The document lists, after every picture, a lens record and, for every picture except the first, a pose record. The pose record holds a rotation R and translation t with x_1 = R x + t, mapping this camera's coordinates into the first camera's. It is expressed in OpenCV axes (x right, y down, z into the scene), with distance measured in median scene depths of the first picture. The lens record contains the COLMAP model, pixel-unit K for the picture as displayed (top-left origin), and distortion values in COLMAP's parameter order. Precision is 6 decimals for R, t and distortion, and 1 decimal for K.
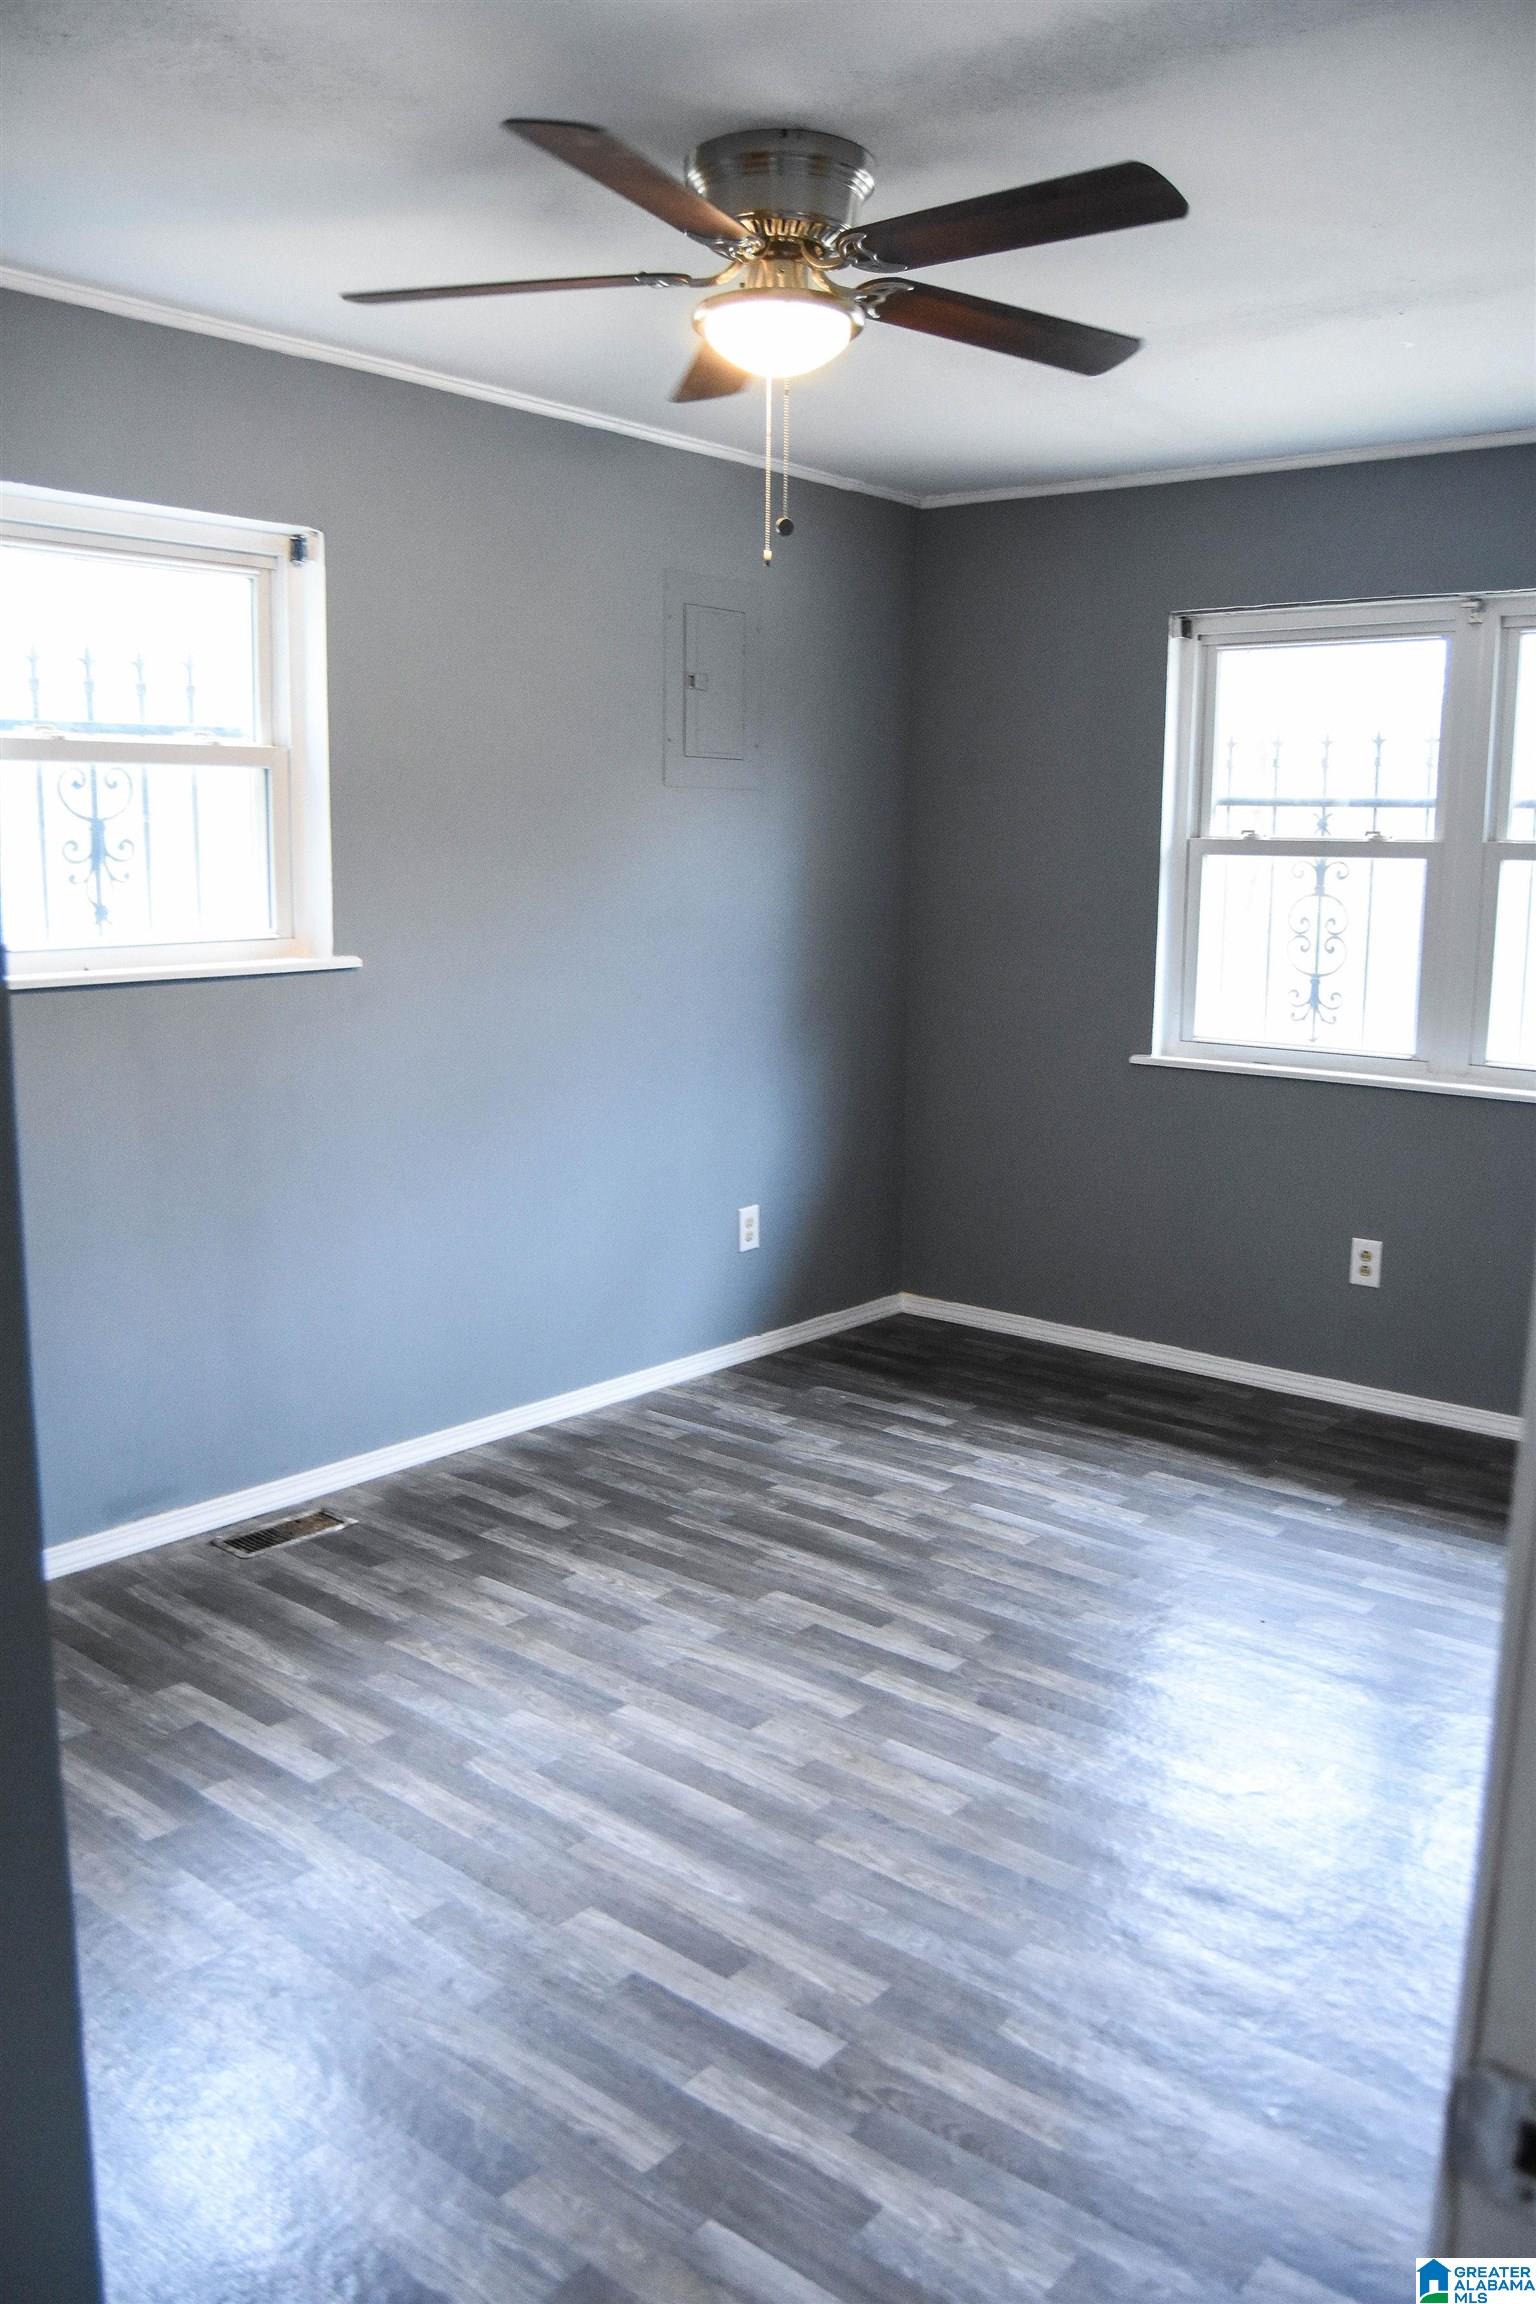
lens RADIAL K [[1789.4, 0, 768.0], [0, 1789.4, 1152.0], [0, 0, 1]] dist [-0.092031, 0.004004]
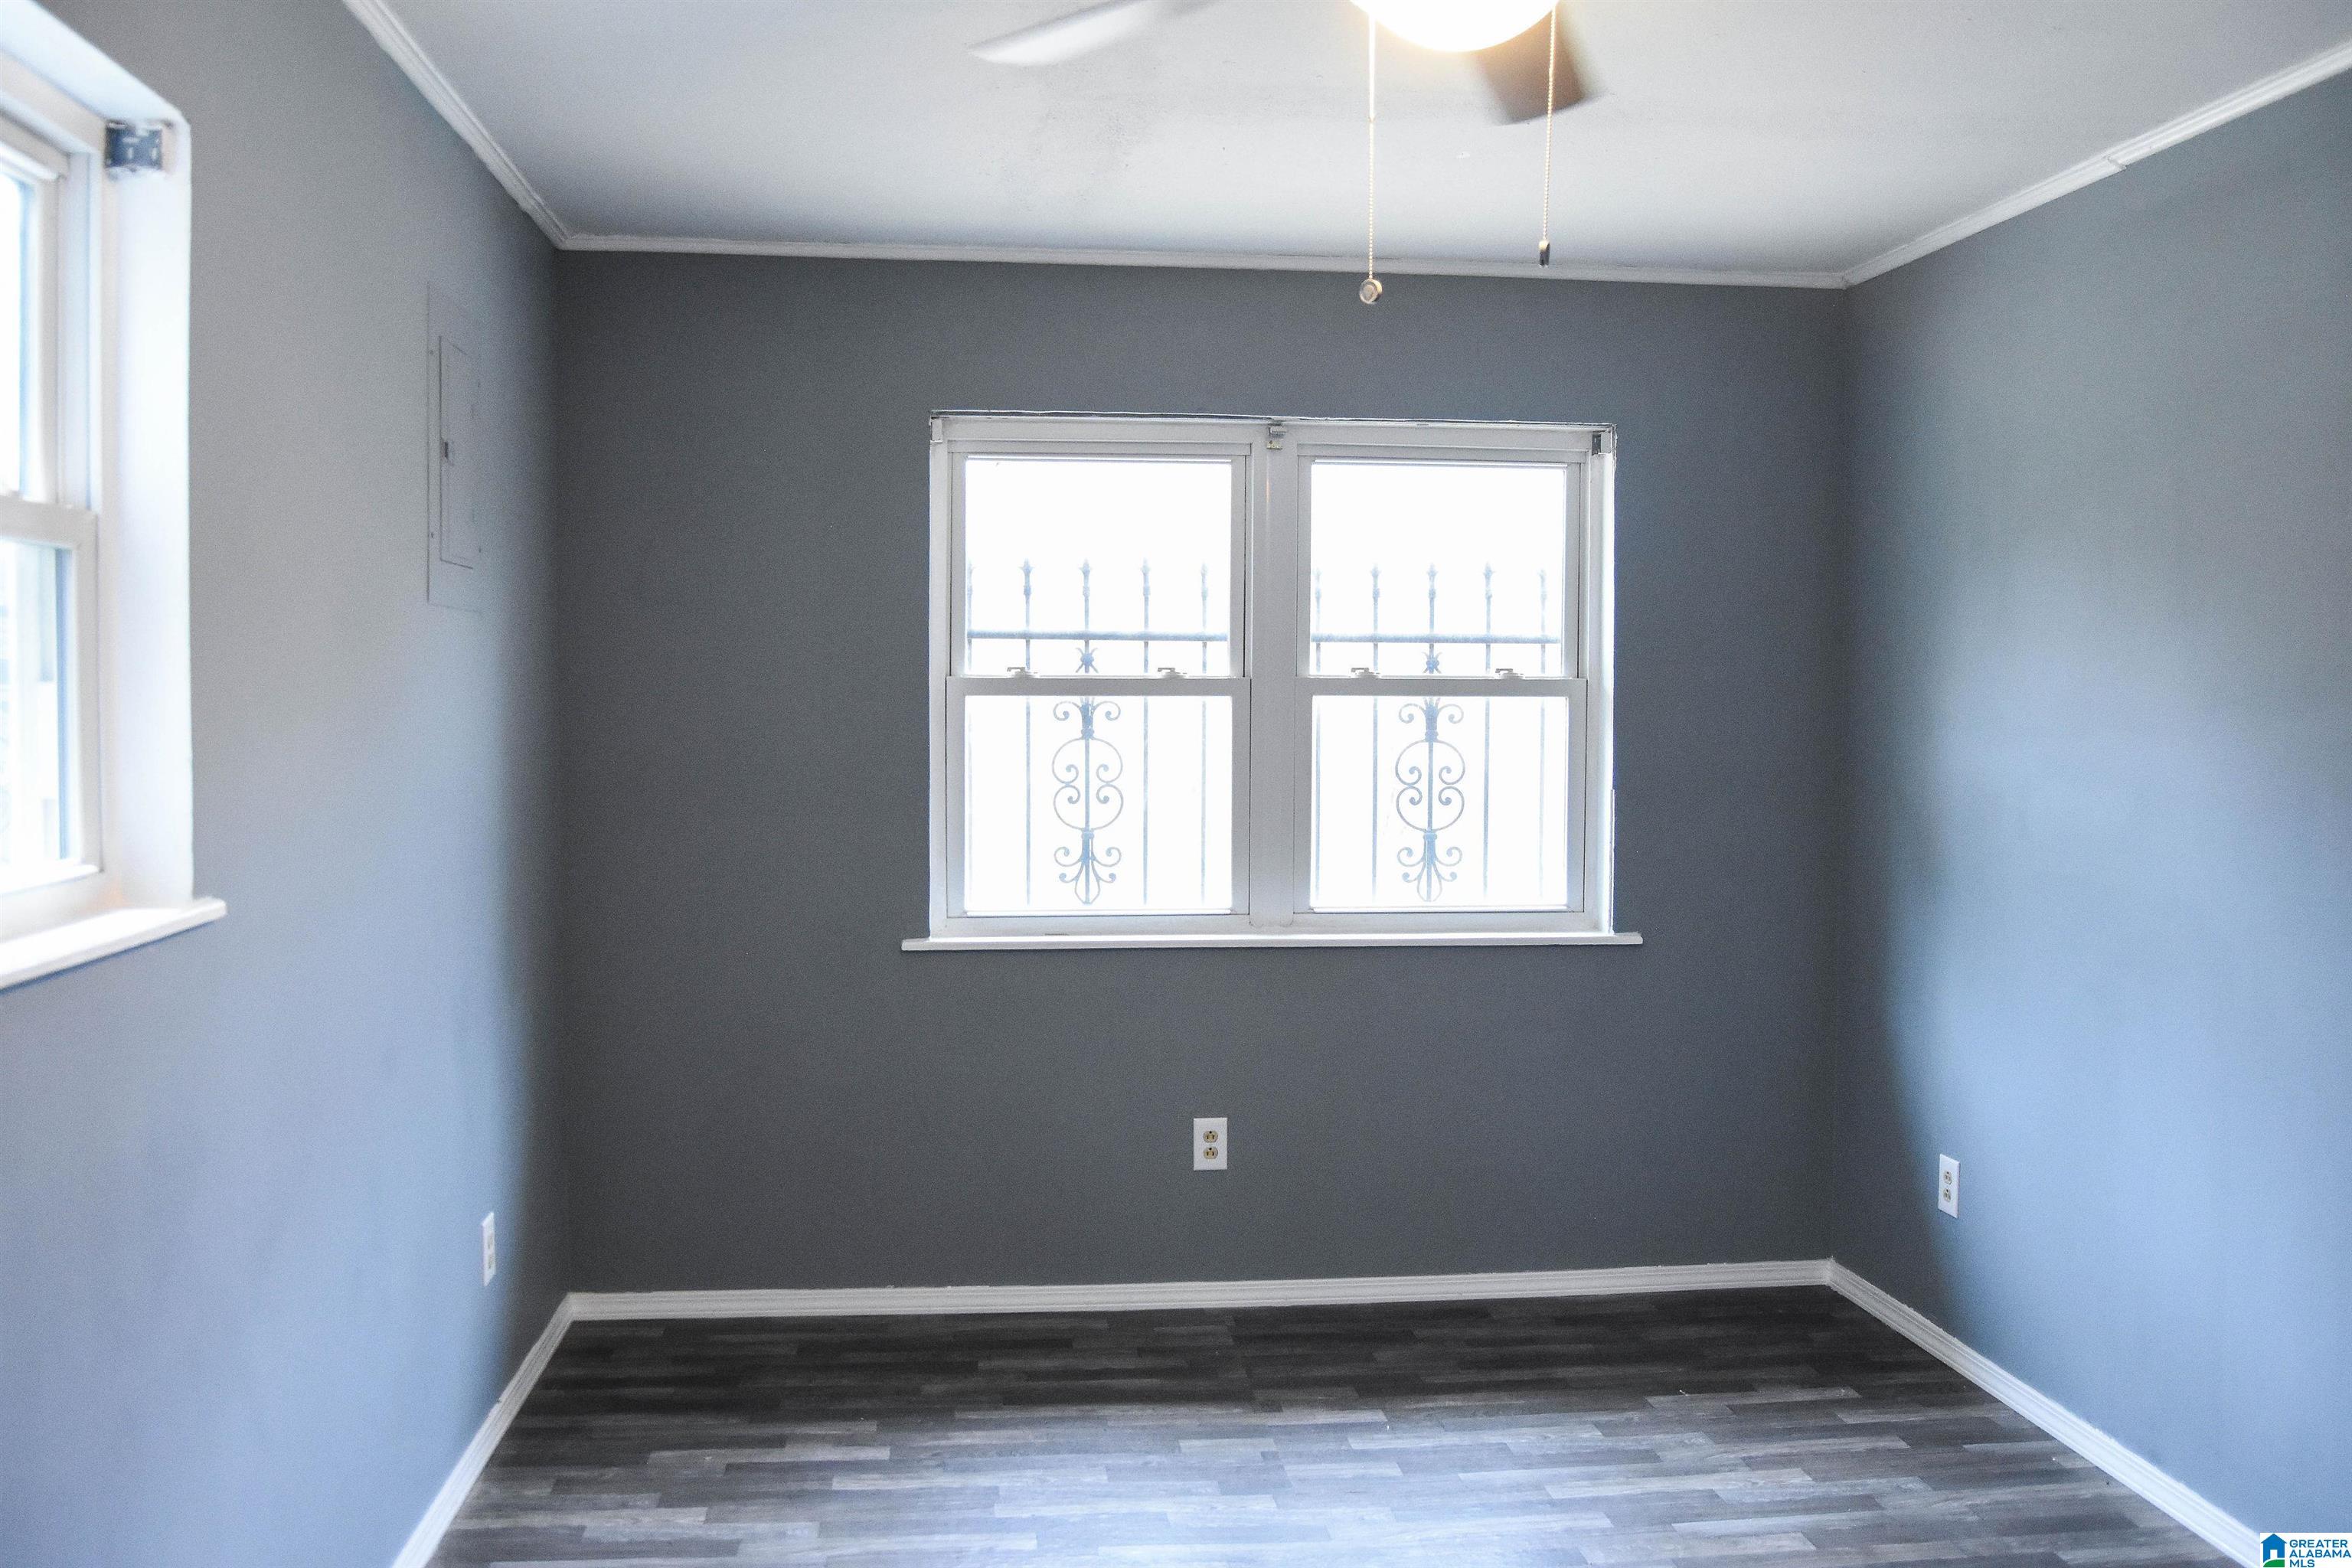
lens RADIAL K [[1905.4, 0, 1176.0], [0, 1905.4, 784.0], [0, 0, 1]] dist [-0.095522, 0.041072]
pose [[0.701026, -0.041764, 0.711912, -0.355604], [0.123923, 0.990230, -0.063937, -0.059331], [-0.702286, 0.133043, 0.699352, 0.321031]]
